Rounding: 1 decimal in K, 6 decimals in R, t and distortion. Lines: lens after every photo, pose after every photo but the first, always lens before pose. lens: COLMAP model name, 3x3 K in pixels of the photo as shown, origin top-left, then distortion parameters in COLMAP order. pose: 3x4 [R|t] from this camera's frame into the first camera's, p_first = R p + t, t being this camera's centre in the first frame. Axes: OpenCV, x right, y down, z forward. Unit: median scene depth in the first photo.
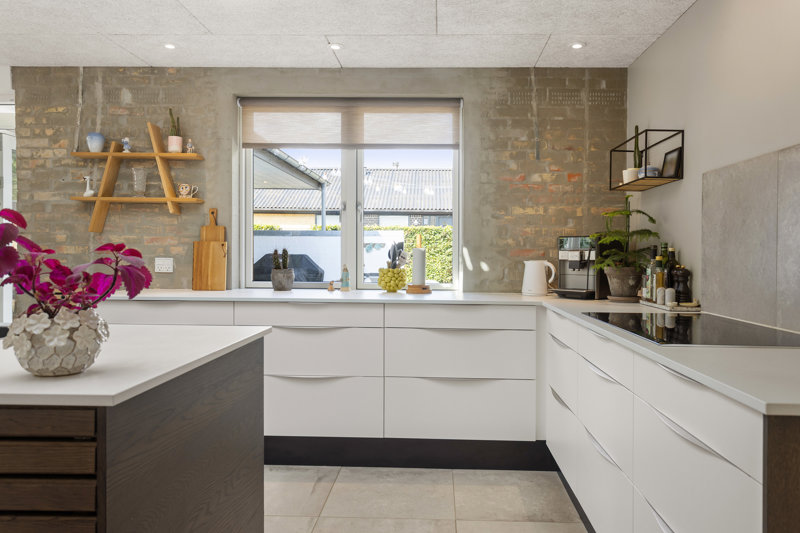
lens RADIAL K [[590.6, 0, 400.0], [0, 590.6, 266.5], [0, 0, 1]] dist [0.003849, 0.001249]
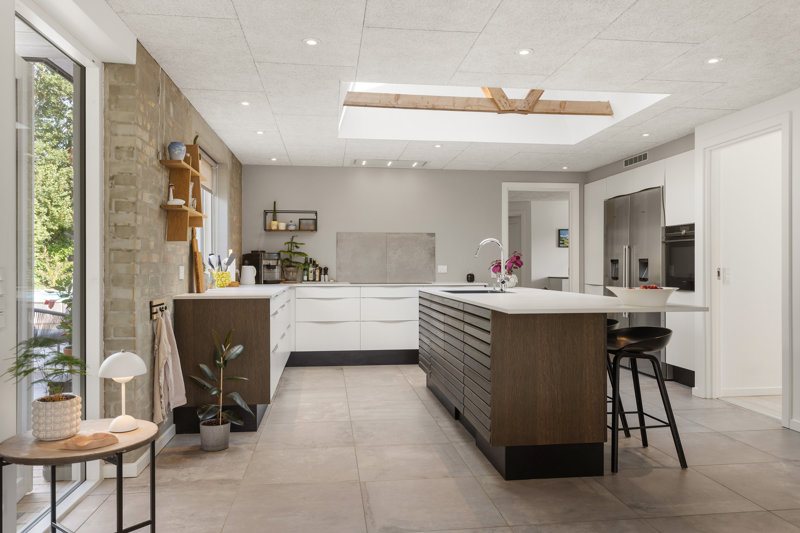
lens RADIAL K [[626.9, 0, 400.0], [0, 626.9, 266.5], [0, 0, 1]] dist [0.001103, 0.000659]
pose [[-0.172546, -0.012090, 0.984927, -2.169031], [0.019335, 0.999690, 0.015658, -0.034813], [-0.984812, 0.021745, -0.172259, 1.092325]]
